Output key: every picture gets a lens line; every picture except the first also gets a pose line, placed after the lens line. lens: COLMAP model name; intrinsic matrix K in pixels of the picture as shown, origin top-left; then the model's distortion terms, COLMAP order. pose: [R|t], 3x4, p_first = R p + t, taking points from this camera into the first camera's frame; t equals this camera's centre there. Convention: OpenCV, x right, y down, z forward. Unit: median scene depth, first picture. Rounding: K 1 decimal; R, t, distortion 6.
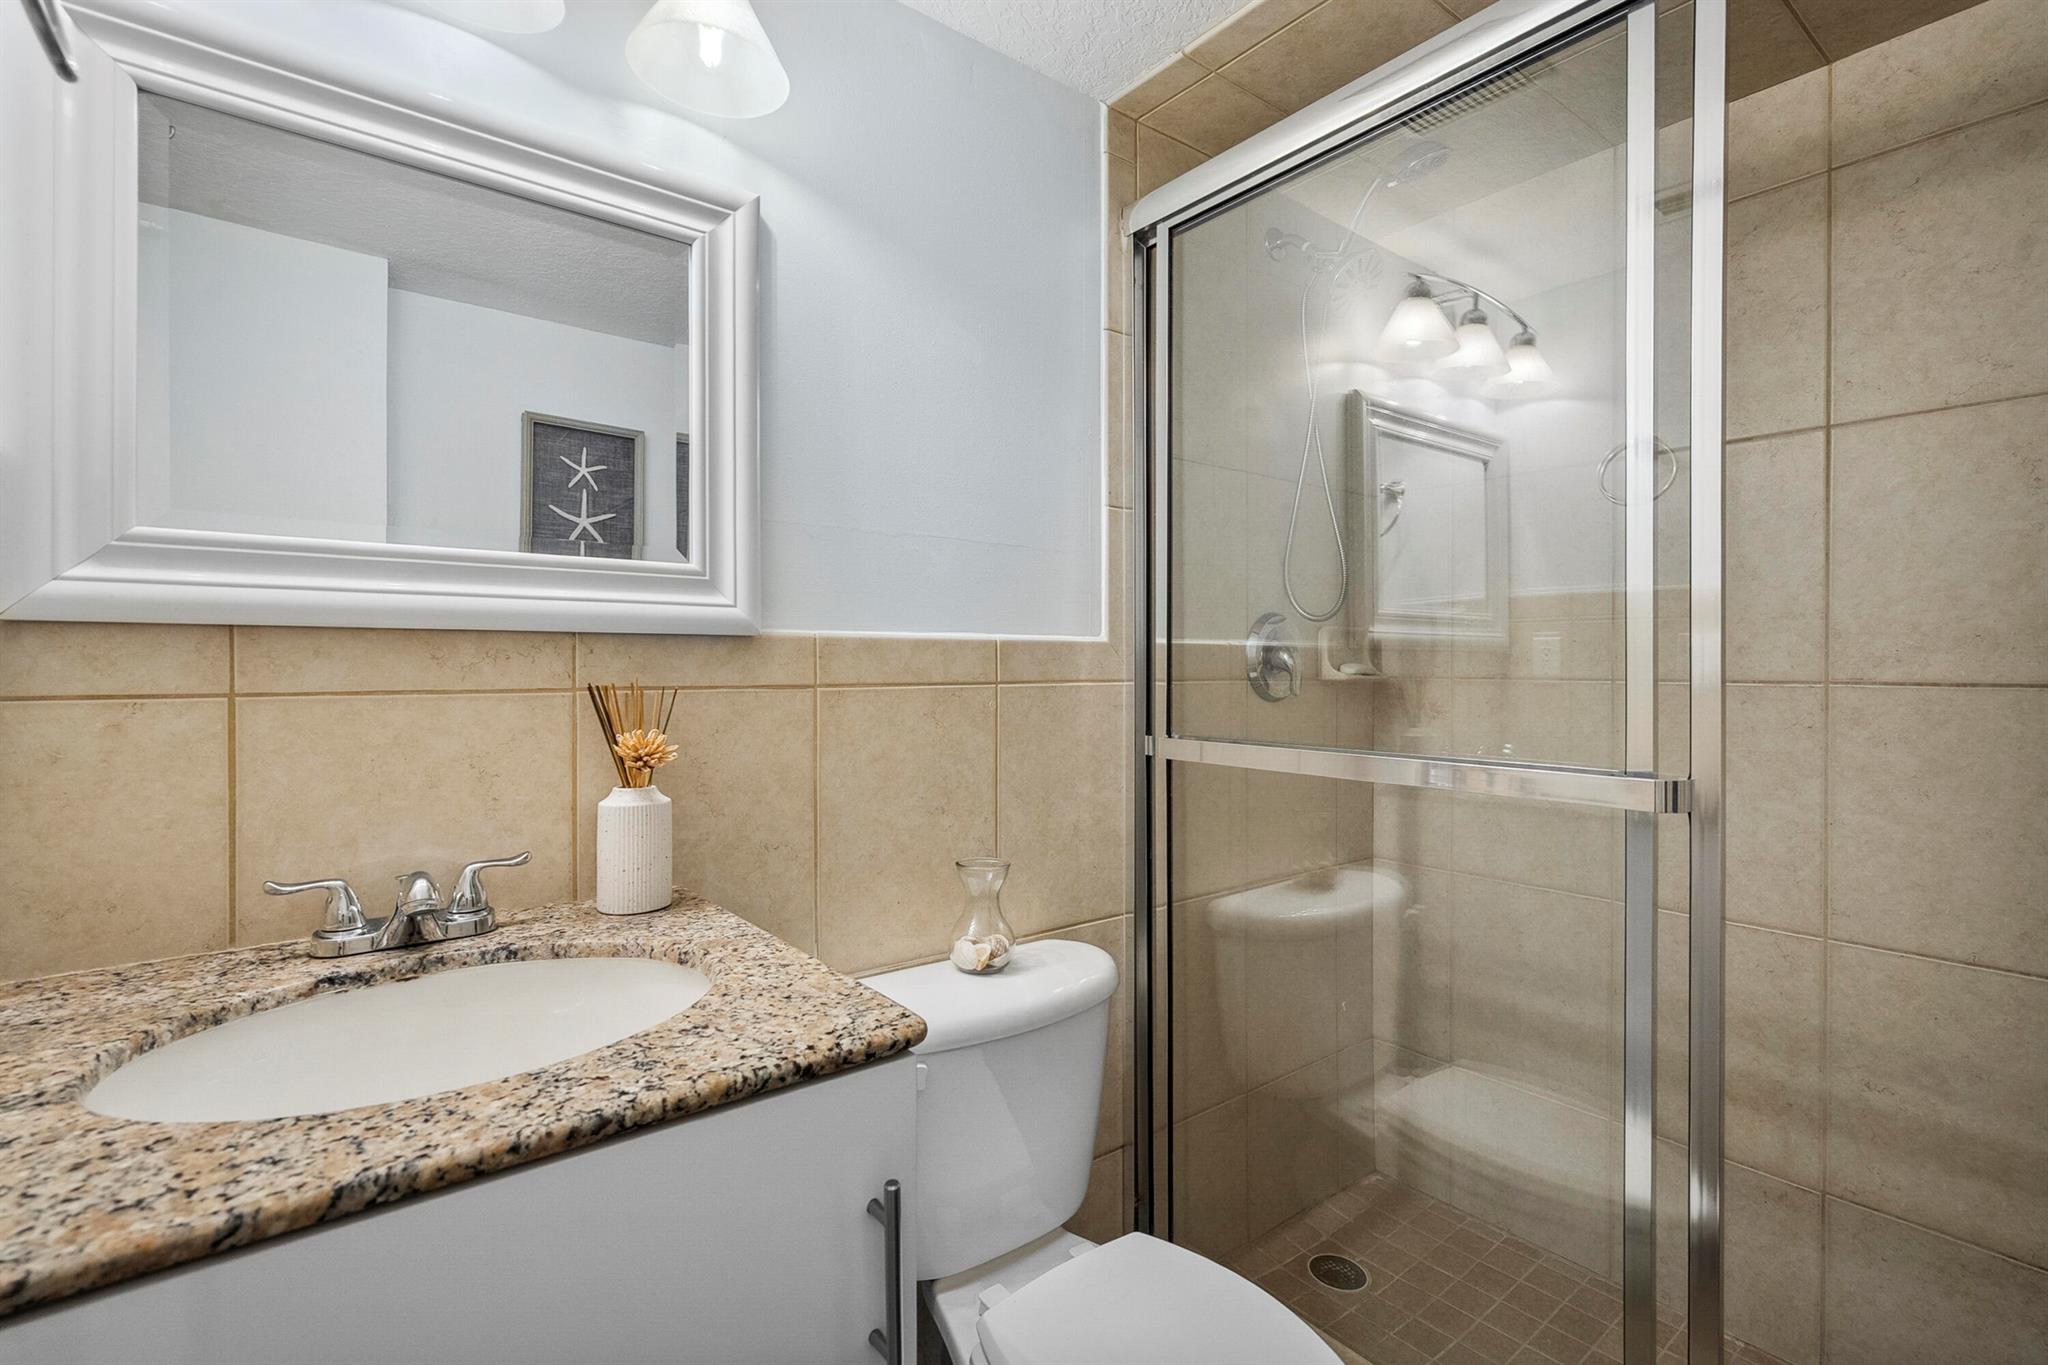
lens RADIAL K [[935.3, 0, 1024.5], [0, 935.3, 673.5], [0, 0, 1]] dist [-0.003494, 0.003867]
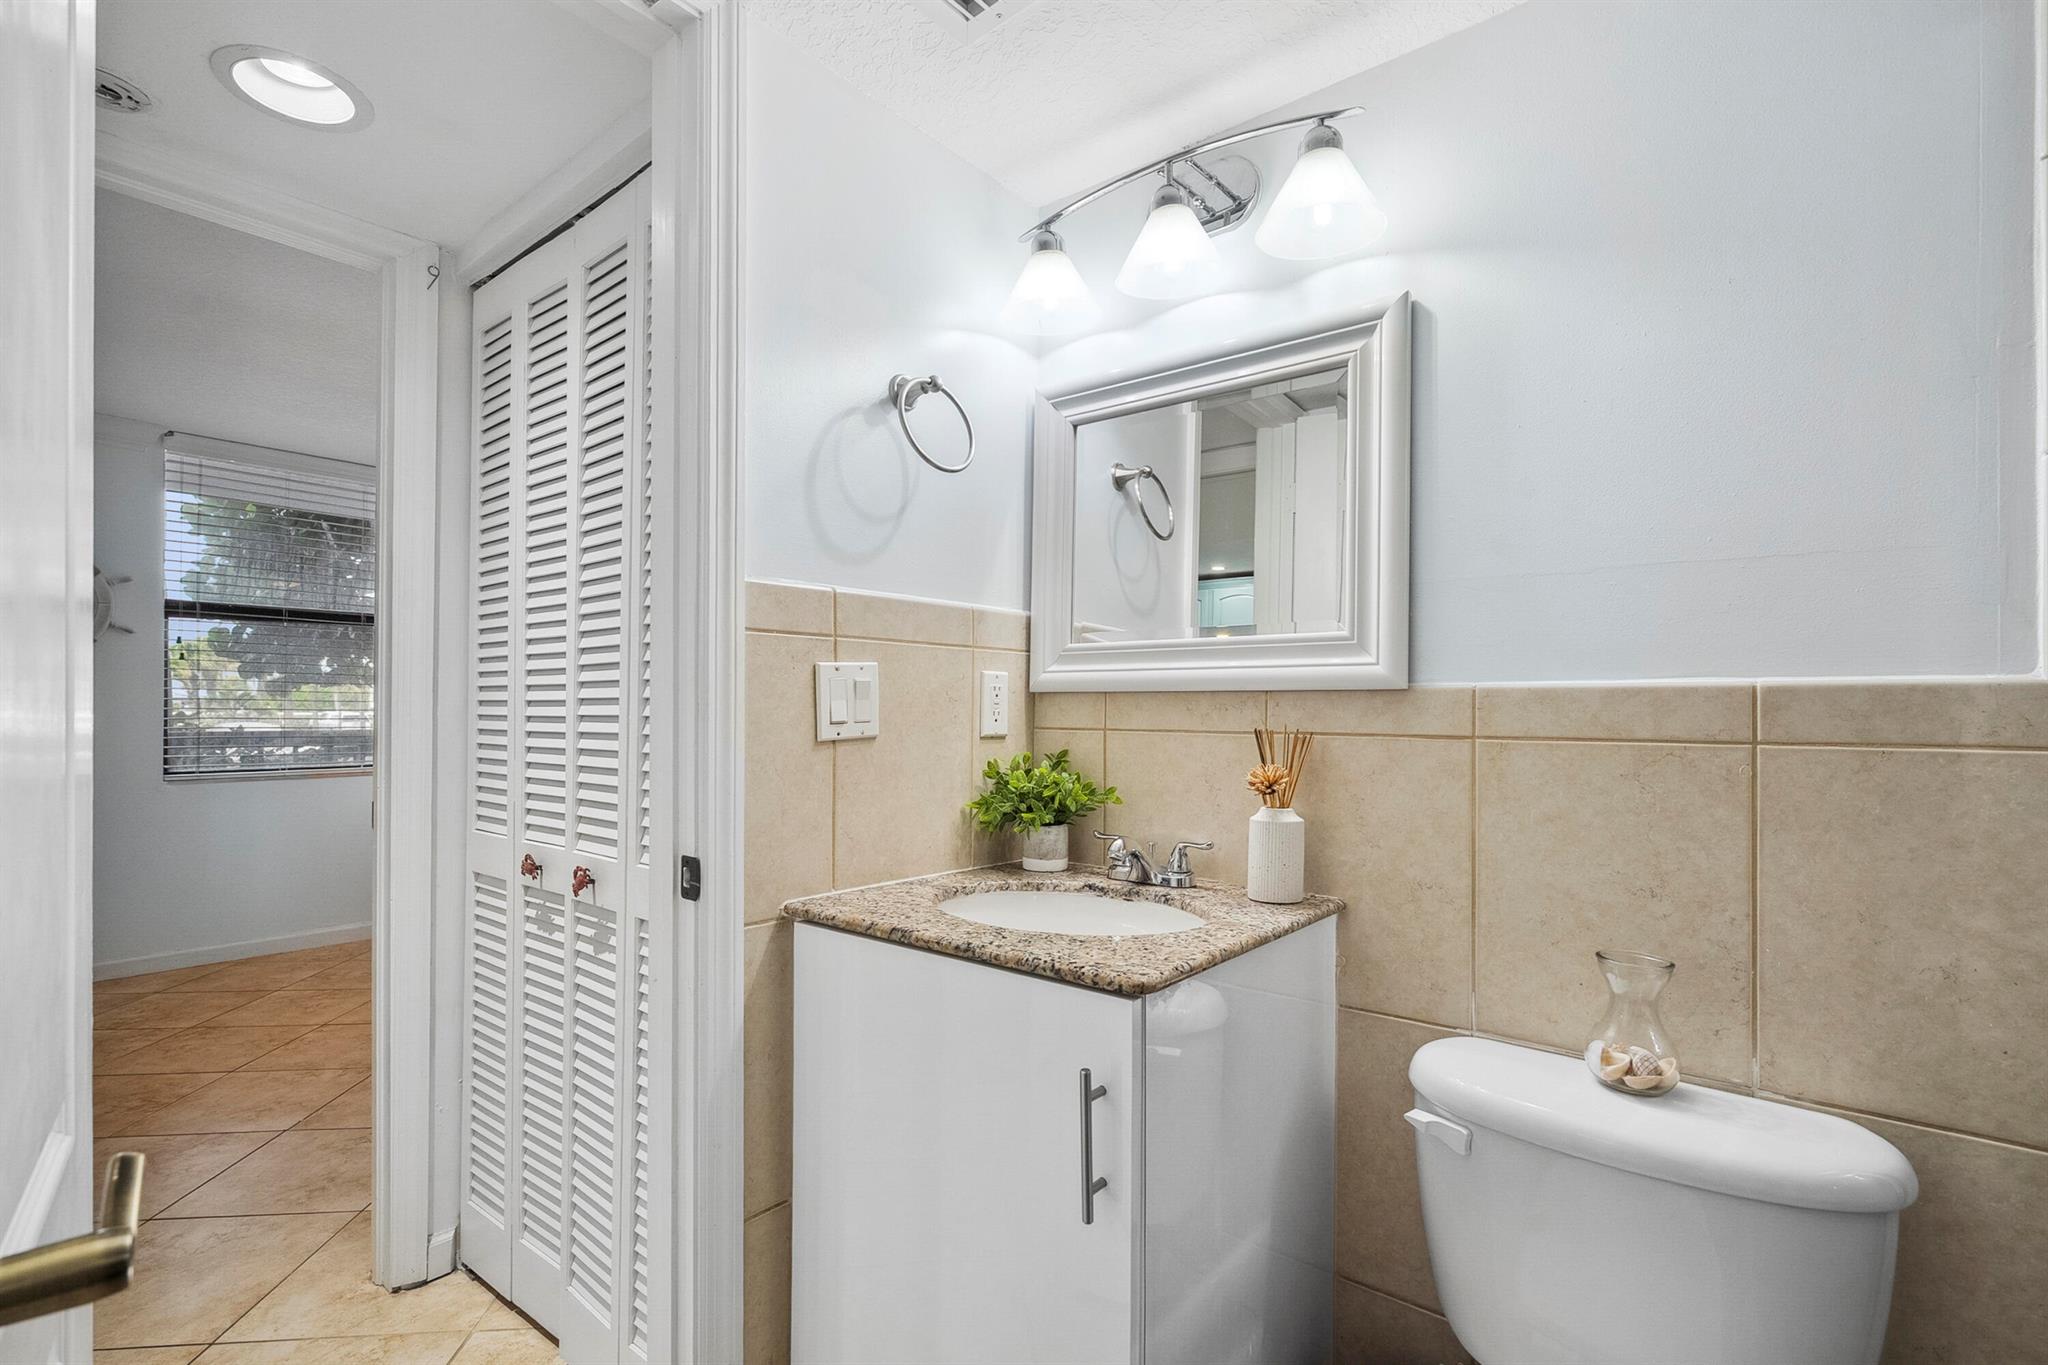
lens RADIAL K [[941.7, 0, 1023.4], [0, 941.7, 710.1], [0, 0, 1]] dist [-0.002764, -0.000071]
pose [[0.225458, 0.001333, -0.974252, 0.675216], [-0.015907, 0.999871, -0.002313, -0.005744], [0.974123, 0.016019, 0.225450, 0.302723]]
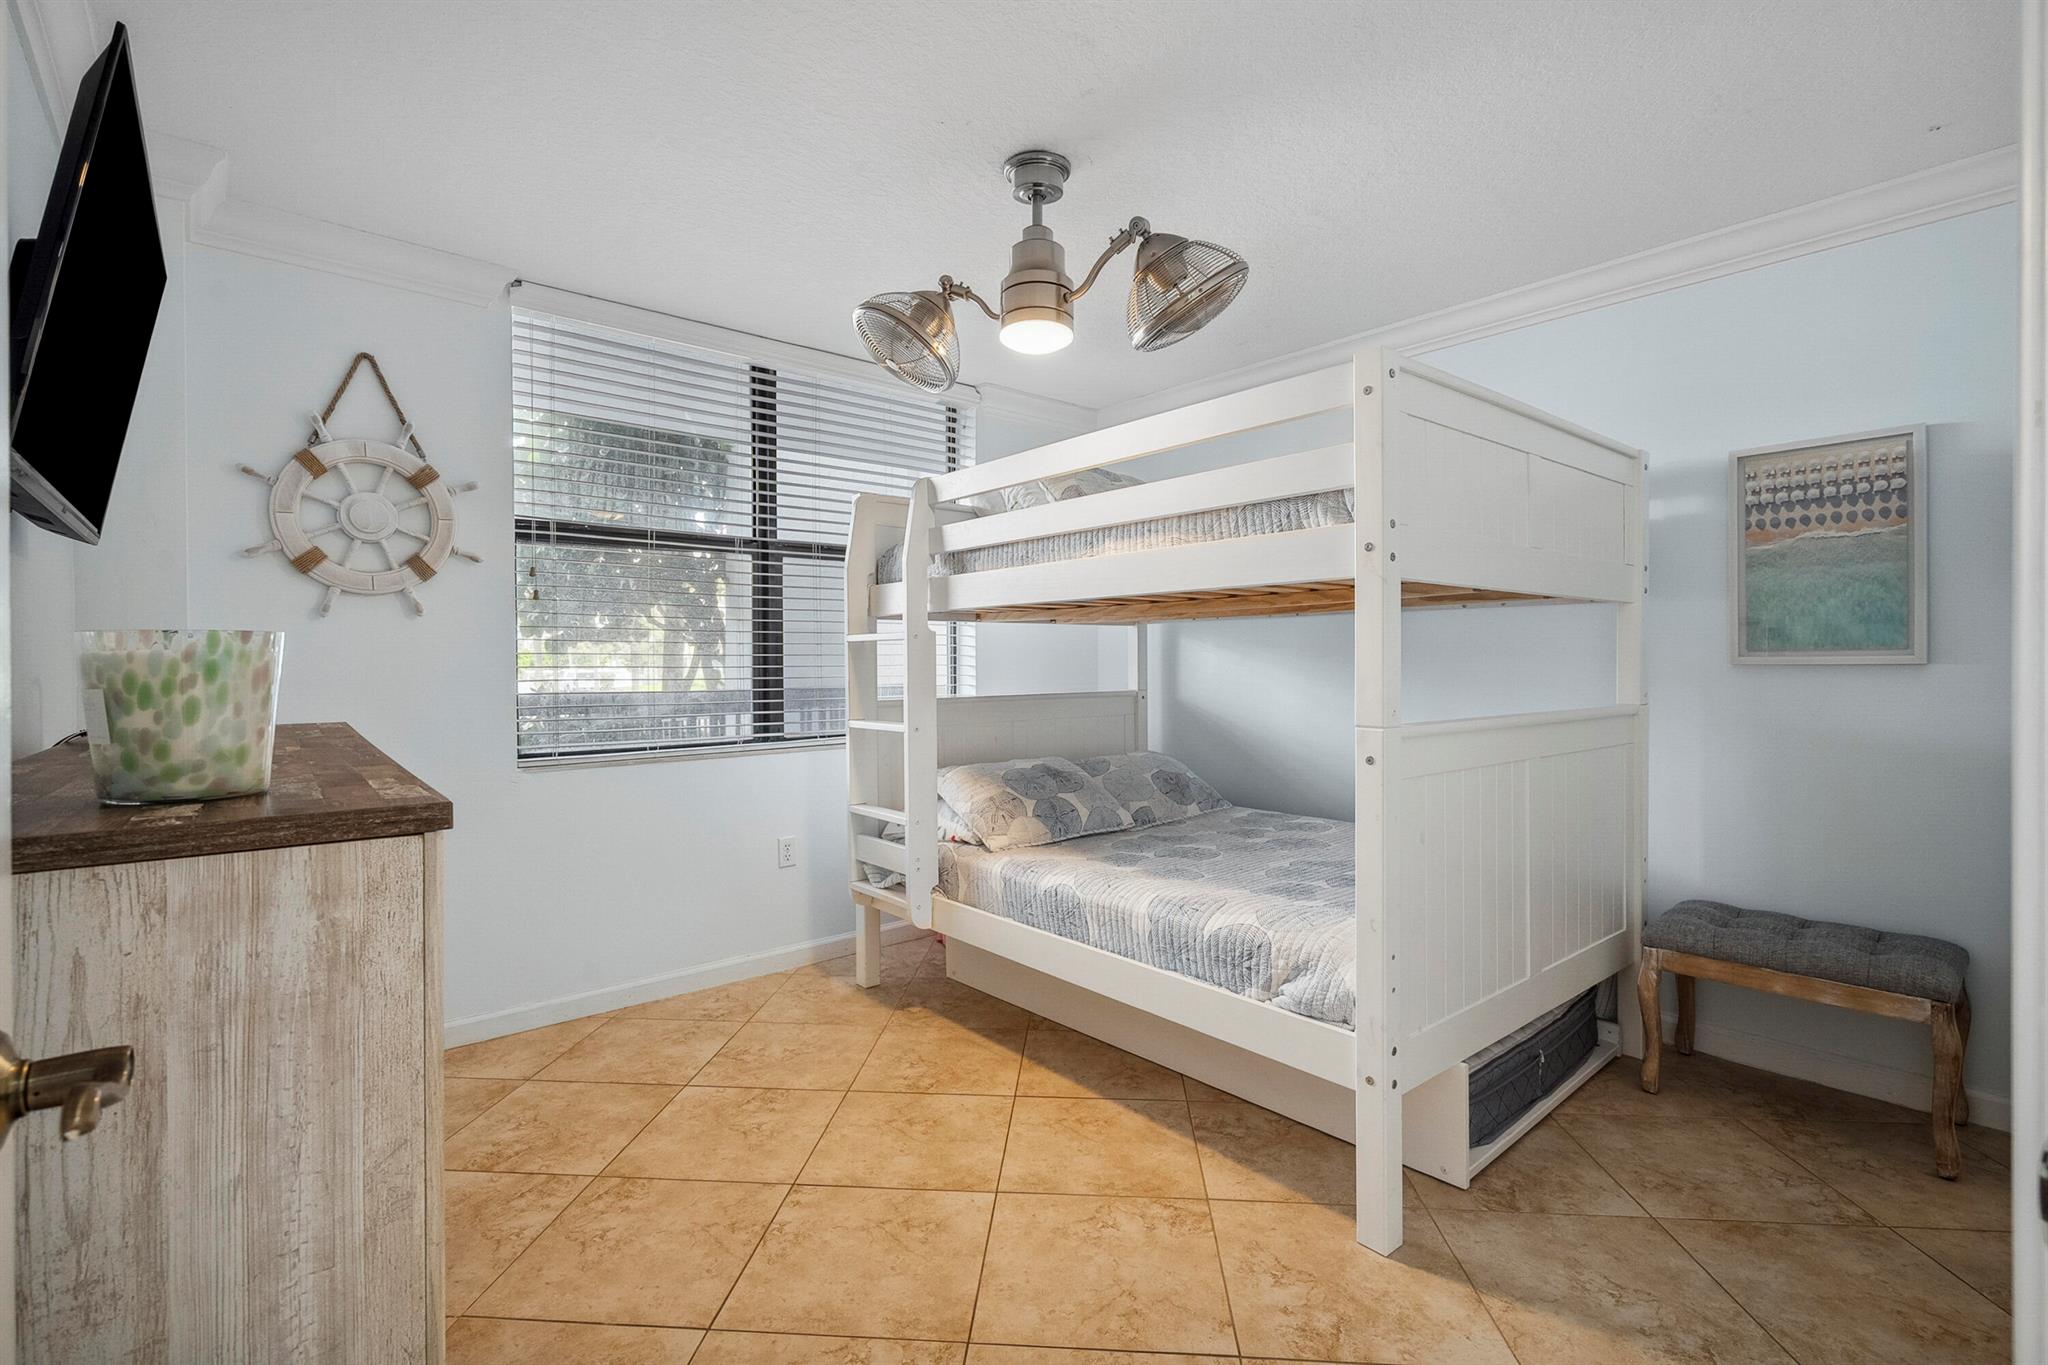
lens RADIAL K [[935.3, 0, 1024.5], [0, 935.3, 673.5], [0, 0, 1]] dist [-0.003494, 0.003867]
pose [[0.054123, 0.011237, -0.998471, -0.833931], [-0.006590, 0.999919, 0.010896, 0.011231], [0.998513, 0.005990, 0.054192, -0.771852]]
